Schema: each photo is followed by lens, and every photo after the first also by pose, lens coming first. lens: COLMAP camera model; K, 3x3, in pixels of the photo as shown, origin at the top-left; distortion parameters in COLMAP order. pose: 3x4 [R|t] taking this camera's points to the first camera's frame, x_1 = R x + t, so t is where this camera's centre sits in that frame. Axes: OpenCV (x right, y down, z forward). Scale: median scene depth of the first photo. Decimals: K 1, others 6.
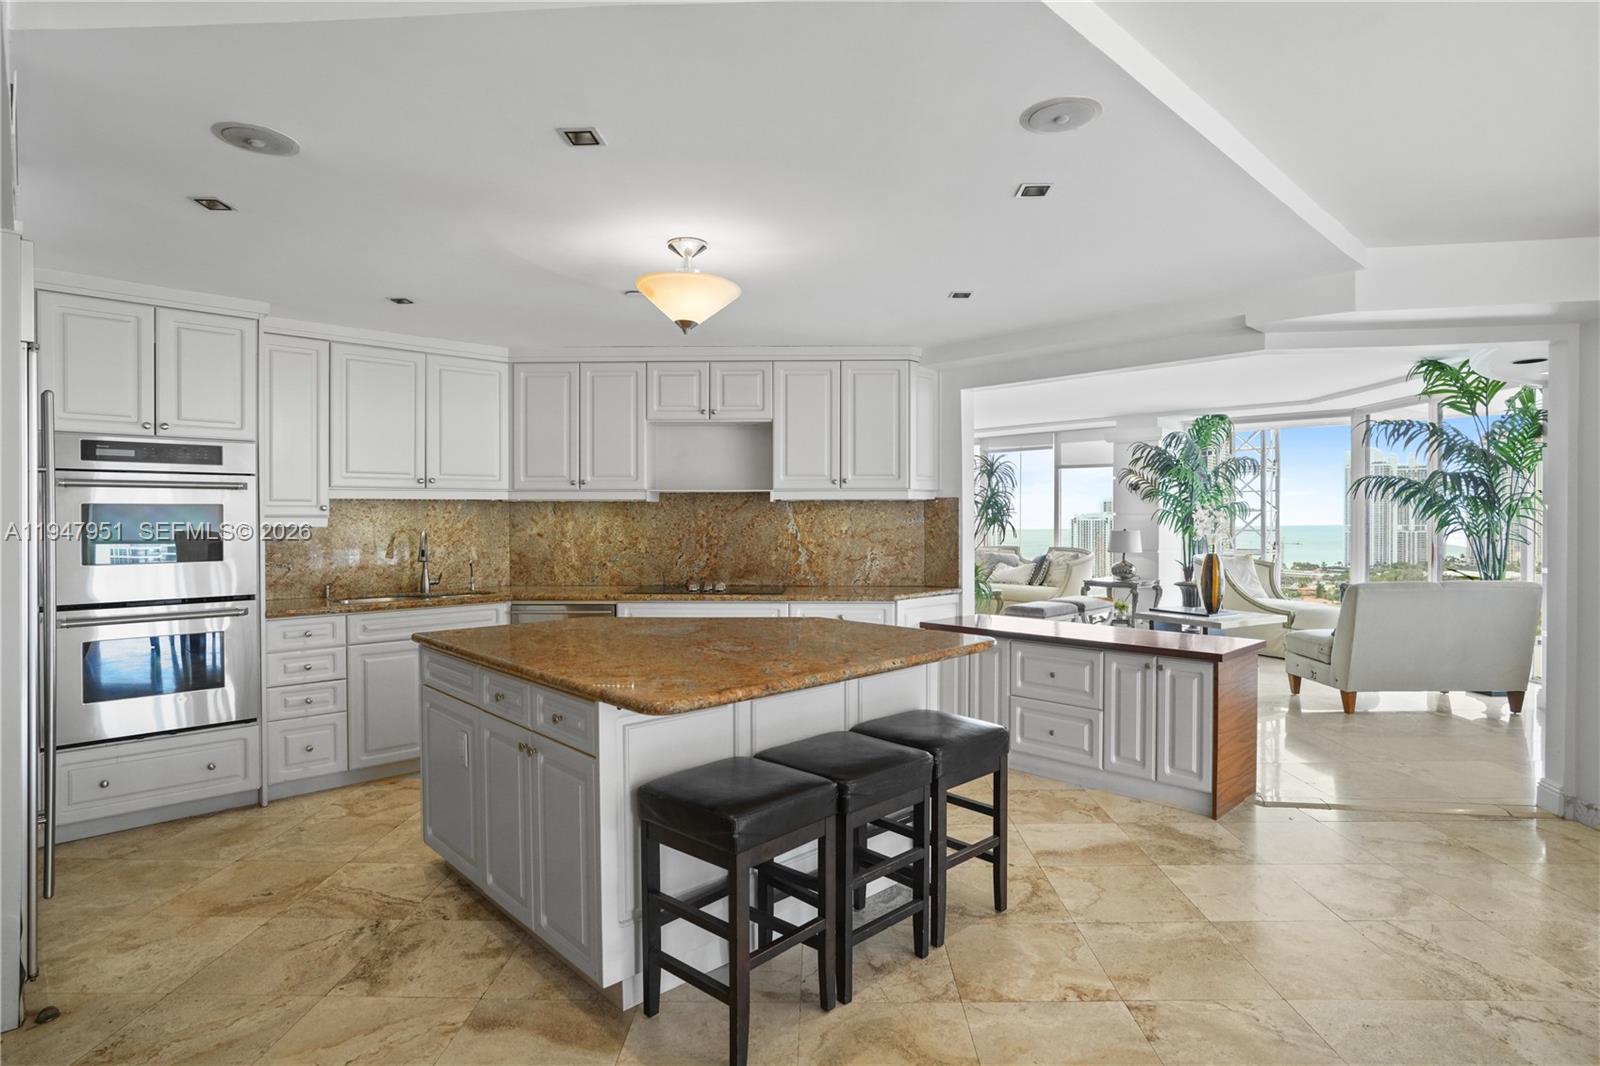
lens RADIAL K [[835.4, 0, 811.1], [0, 835.4, 522.2], [0, 0, 1]] dist [-0.057515, 0.031435]
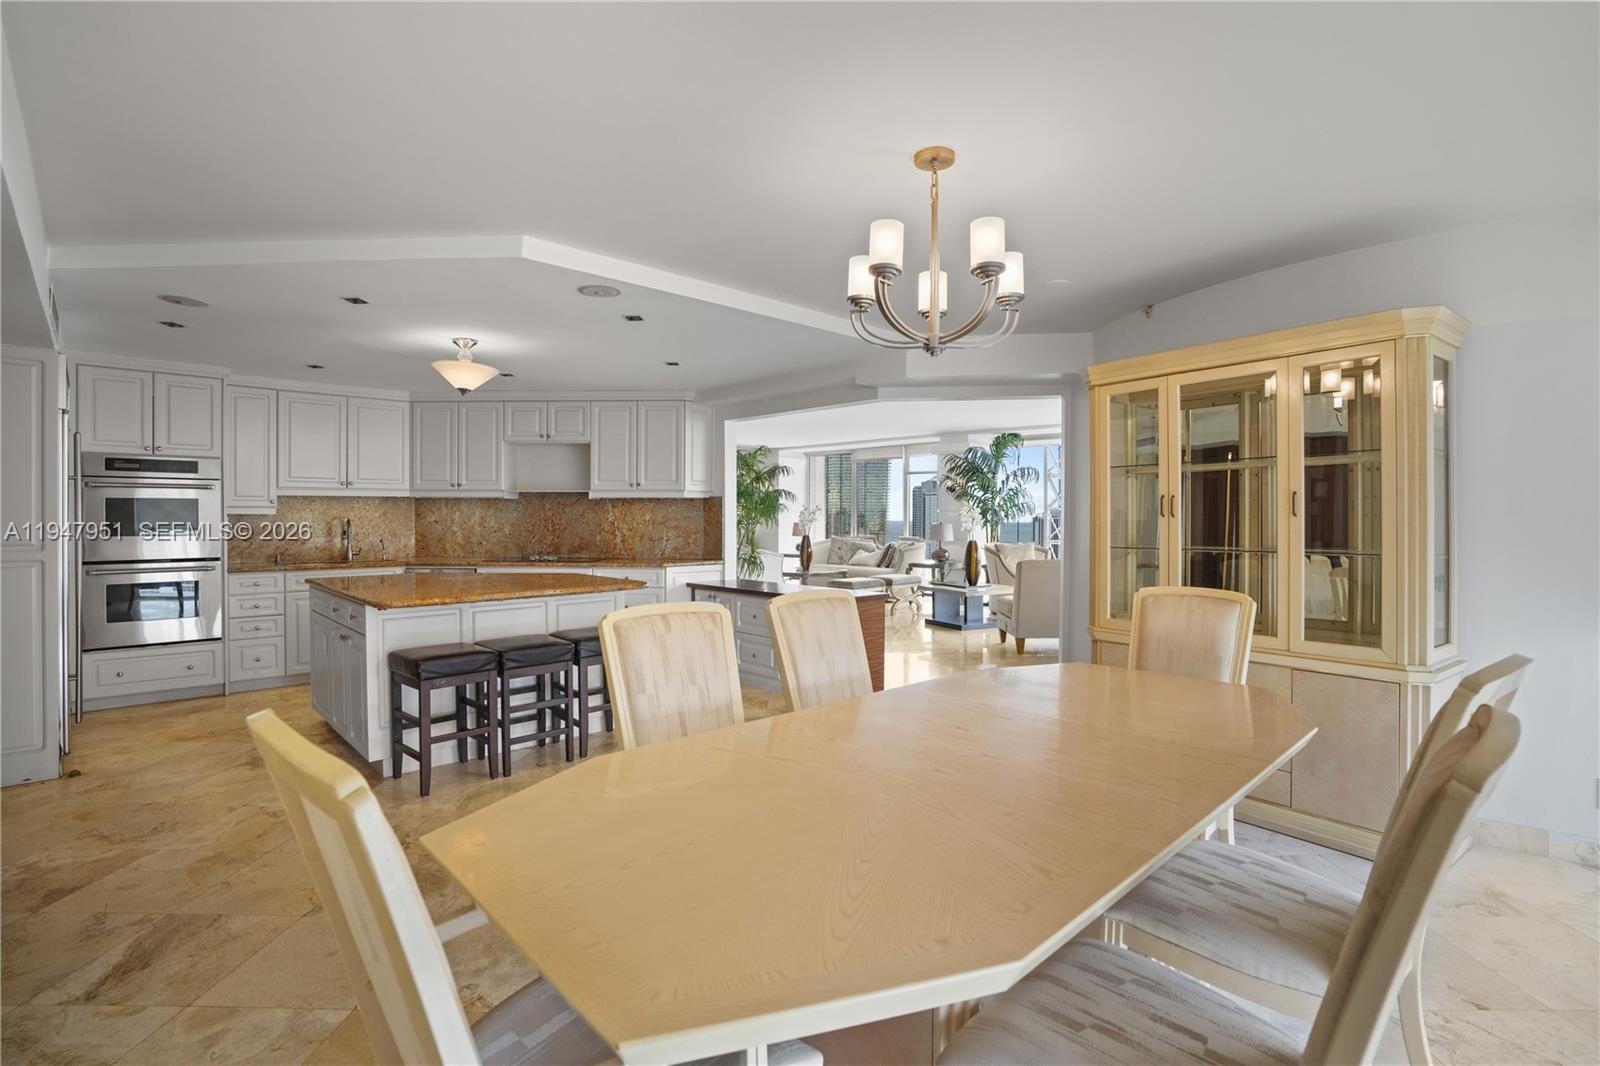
lens RADIAL K [[748.2, 0, 803.2], [0, 748.2, 523.2], [0, 0, 1]] dist [-0.069378, 0.029168]
pose [[0.999969, 0.005331, 0.005758, 0.314662], [-0.005361, 0.999972, 0.005222, 0.008535], [-0.005730, -0.005252, 0.999970, -0.282898]]
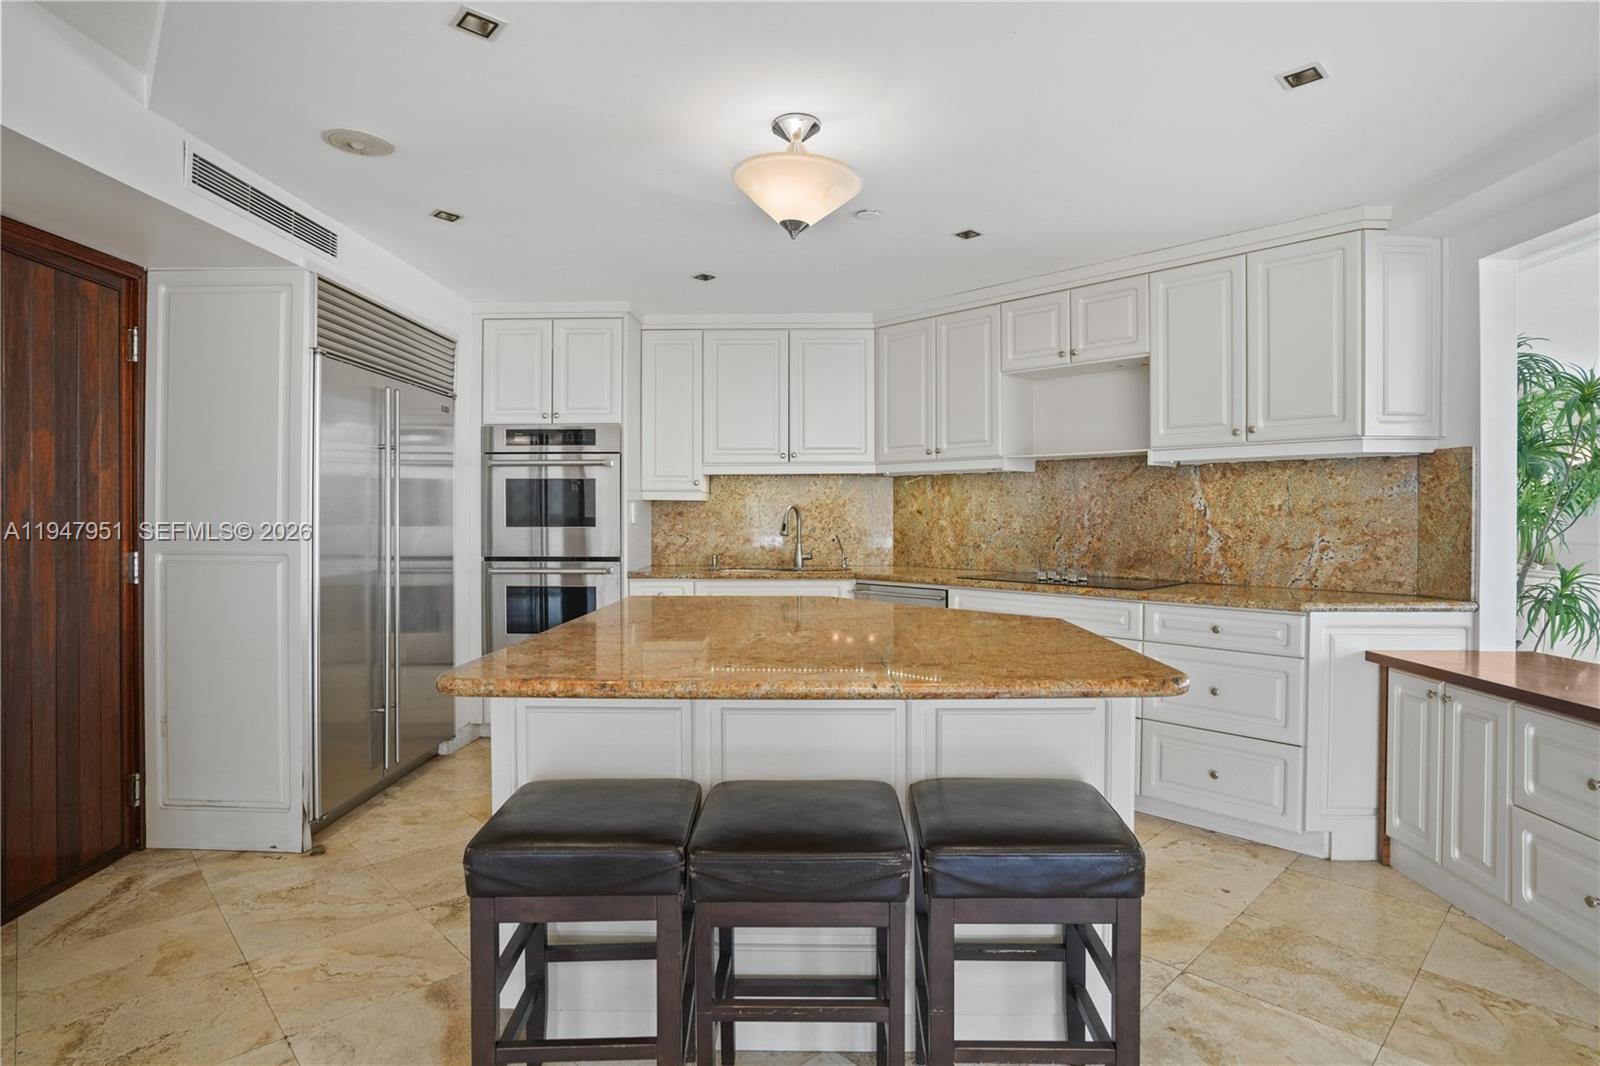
lens RADIAL K [[835.4, 0, 811.1], [0, 835.4, 522.2], [0, 0, 1]] dist [-0.057515, 0.031435]
pose [[0.707932, 0.009052, -0.706223, 0.258181], [-0.006670, 0.999959, 0.006131, 0.023412], [0.706249, 0.000370, 0.707963, 0.278537]]
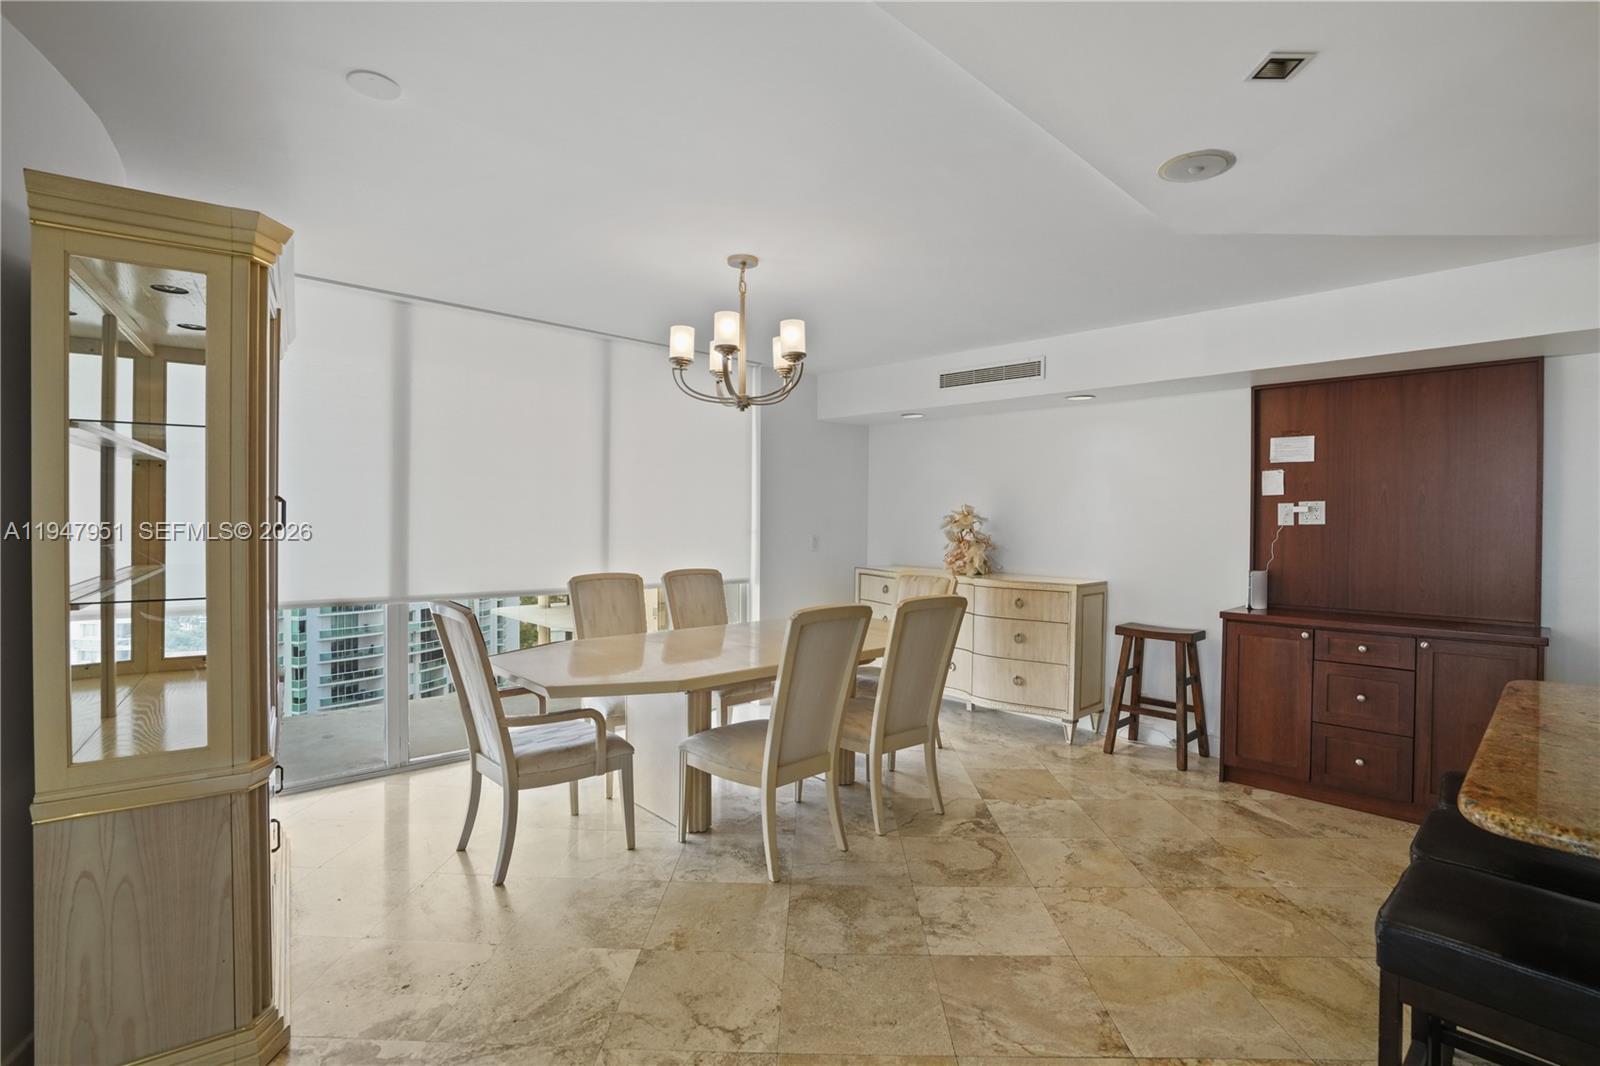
lens RADIAL K [[748.2, 0, 803.2], [0, 748.2, 523.2], [0, 0, 1]] dist [-0.069378, 0.029168]
pose [[-0.999946, -0.006766, 0.007849, 0.342875], [-0.006697, 0.999940, 0.008698, -0.006182], [-0.007907, 0.008645, -0.999931, 0.826004]]
